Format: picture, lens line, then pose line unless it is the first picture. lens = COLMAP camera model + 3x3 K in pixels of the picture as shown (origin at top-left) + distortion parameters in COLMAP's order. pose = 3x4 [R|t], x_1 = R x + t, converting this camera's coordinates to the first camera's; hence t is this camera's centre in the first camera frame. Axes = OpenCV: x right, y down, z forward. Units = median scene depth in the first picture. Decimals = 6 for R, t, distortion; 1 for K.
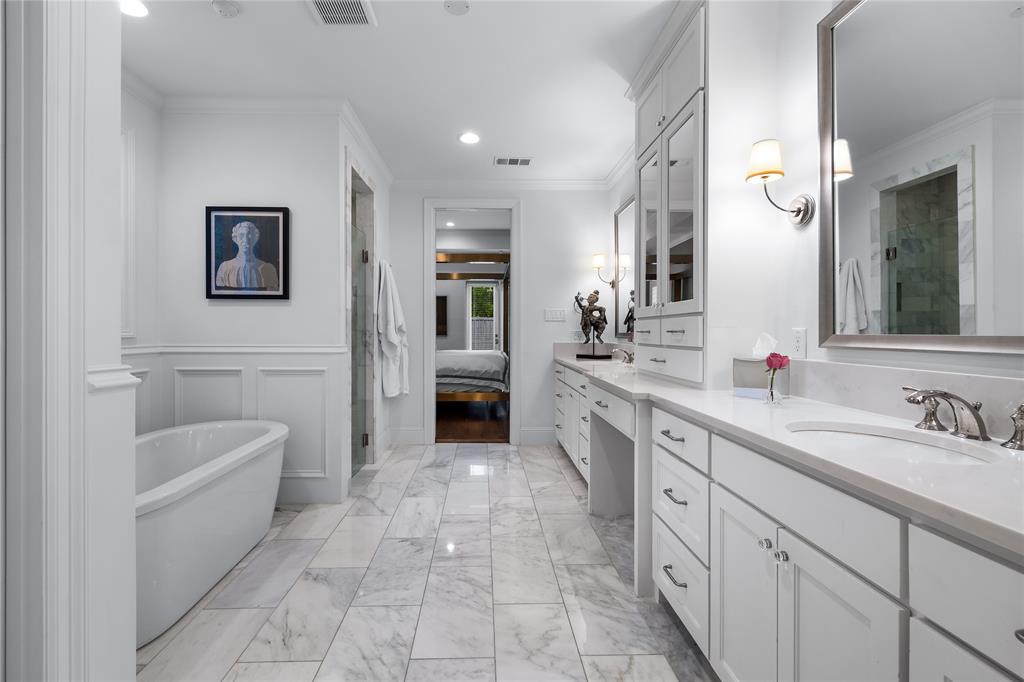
lens RADIAL K [[440.6, 0, 506.9], [0, 440.6, 331.3], [0, 0, 1]] dist [0.002898, 0.000574]
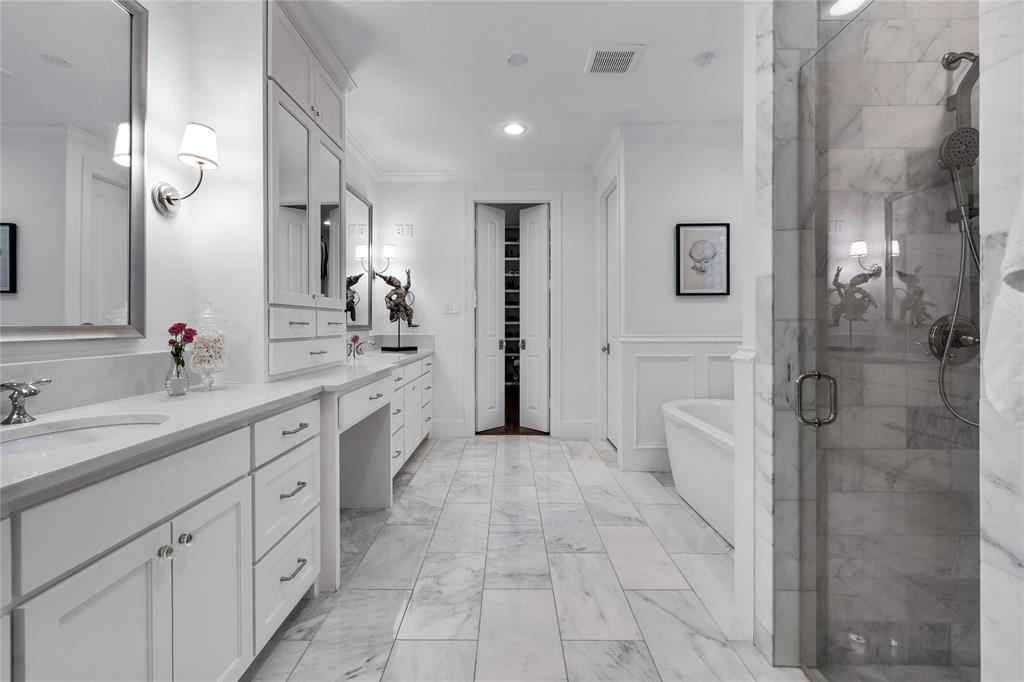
lens RADIAL K [[440.6, 0, 509.8], [0, 440.6, 325.0], [0, 0, 1]] dist [0.002898, 0.000574]
pose [[-0.998636, 0.001943, 0.052172, -0.117686], [0.002034, 0.999996, 0.001696, 0.002800], [-0.052169, 0.001800, -0.998637, 1.692523]]
